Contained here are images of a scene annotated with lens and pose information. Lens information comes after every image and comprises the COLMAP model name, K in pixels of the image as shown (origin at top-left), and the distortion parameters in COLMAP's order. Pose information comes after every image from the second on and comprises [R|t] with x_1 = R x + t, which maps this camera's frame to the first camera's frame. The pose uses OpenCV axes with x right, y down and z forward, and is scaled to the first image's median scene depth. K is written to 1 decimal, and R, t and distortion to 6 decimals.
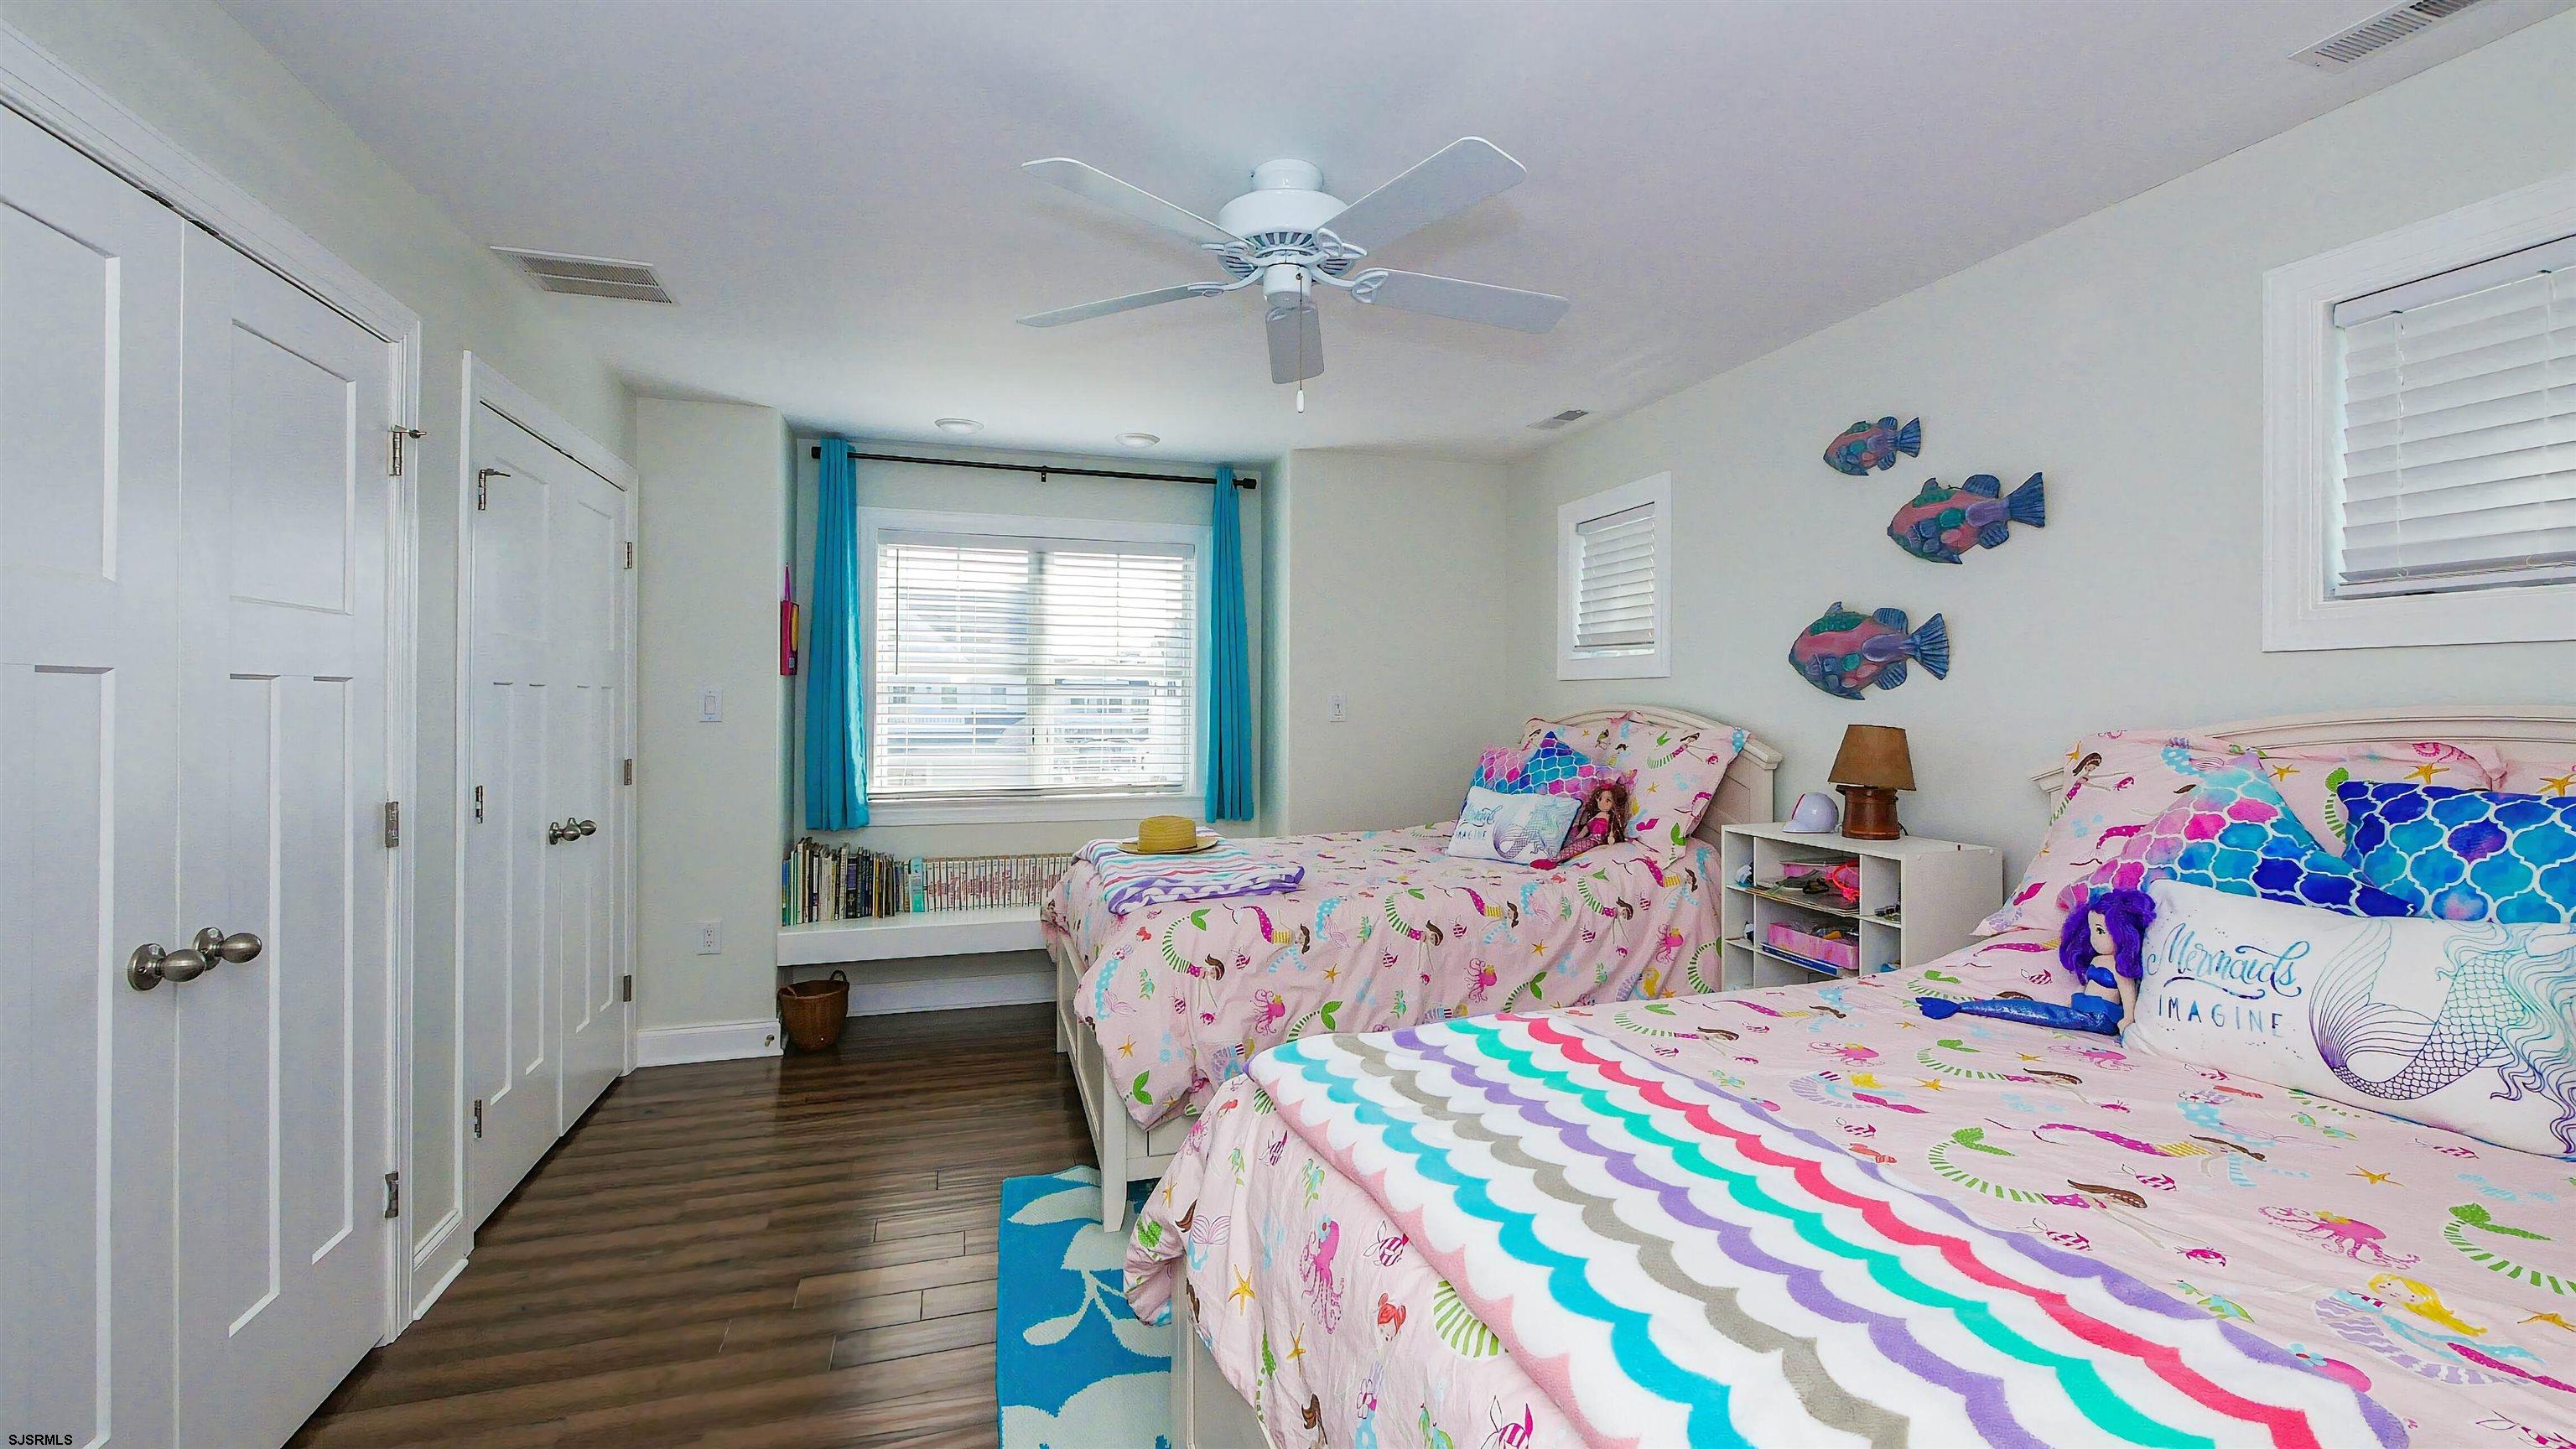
lens RADIAL K [[1061.5, 0, 1293.1], [0, 1061.5, 710.2], [0, 0, 1]] dist [-0.007598, 0.001240]
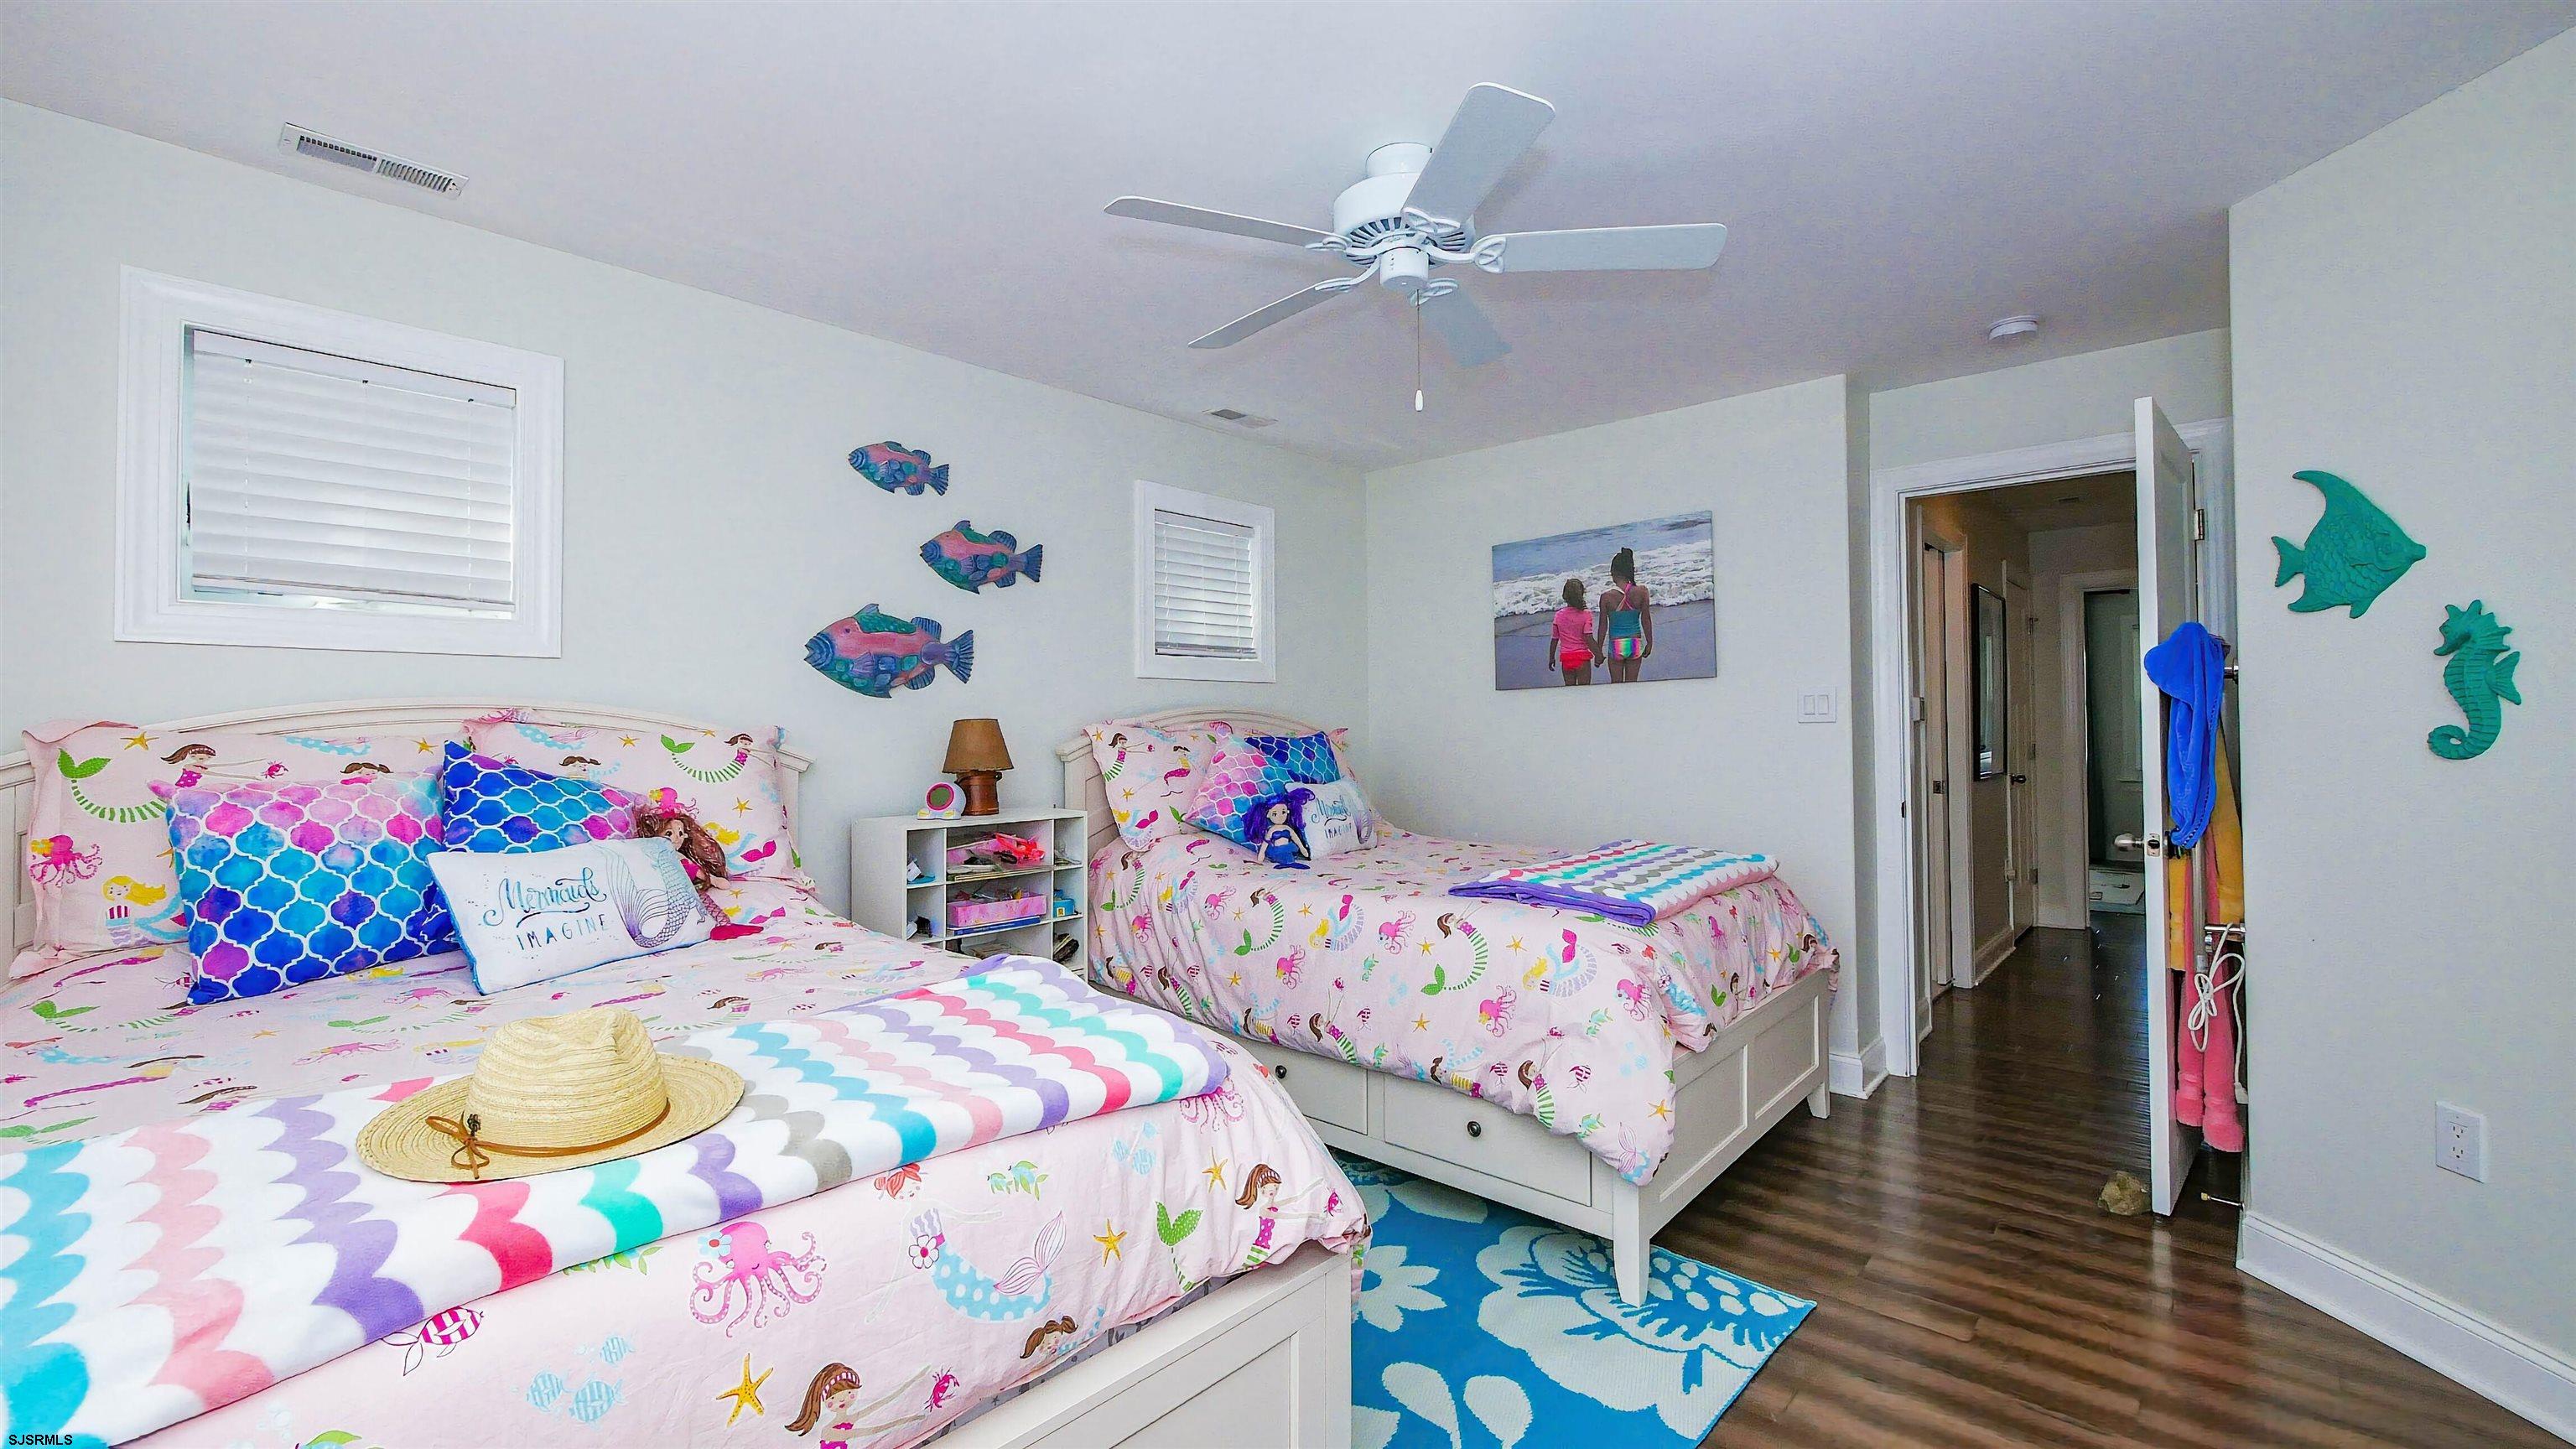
lens RADIAL K [[1061.5, 0, 1289.5], [0, 1061.5, 719.1], [0, 0, 1]] dist [-0.007598, 0.001240]
pose [[-0.506449, -0.000590, 0.862270, -0.639056], [0.003430, 0.999990, 0.002699, 0.011566], [-0.862263, 0.004324, -0.506442, 1.257430]]
